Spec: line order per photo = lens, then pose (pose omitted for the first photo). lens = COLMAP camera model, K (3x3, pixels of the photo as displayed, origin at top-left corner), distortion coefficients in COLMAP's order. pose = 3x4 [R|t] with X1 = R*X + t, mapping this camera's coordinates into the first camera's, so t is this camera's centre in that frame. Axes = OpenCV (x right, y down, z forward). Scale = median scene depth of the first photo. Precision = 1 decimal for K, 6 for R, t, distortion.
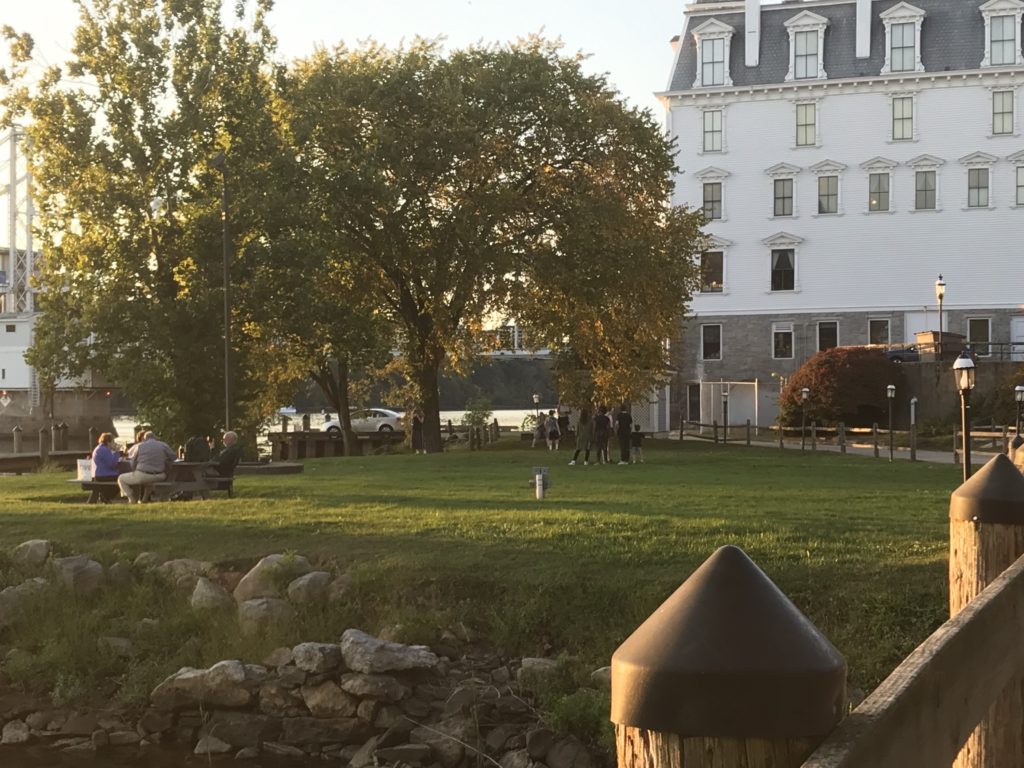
lens RADIAL K [[1763.6, 0, 512.0], [0, 1763.6, 384.0], [0, 0, 1]] dist [0.246250, -1.198695]
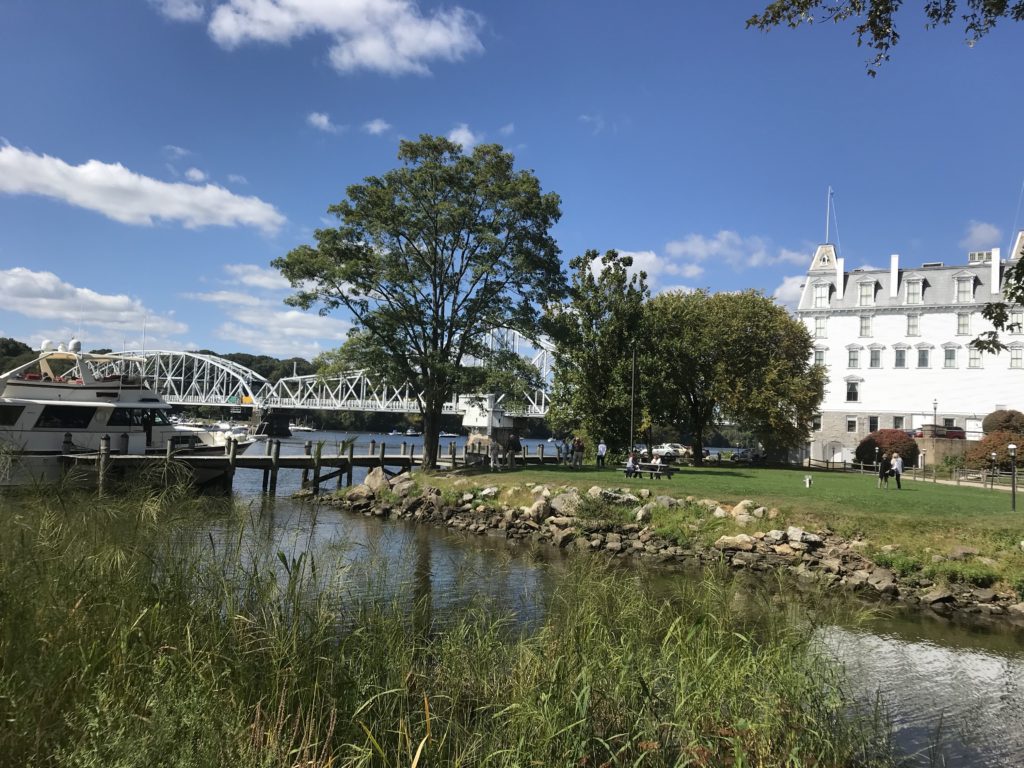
lens RADIAL K [[841.2, 0, 512.0], [0, 841.2, 384.0], [0, 0, 1]] dist [0.013141, 0.014804]
pose [[0.980323, 0.040431, -0.193214, -0.085699], [-0.050929, 0.997466, -0.049677, -0.001573], [0.190716, 0.058540, 0.979898, -0.144228]]
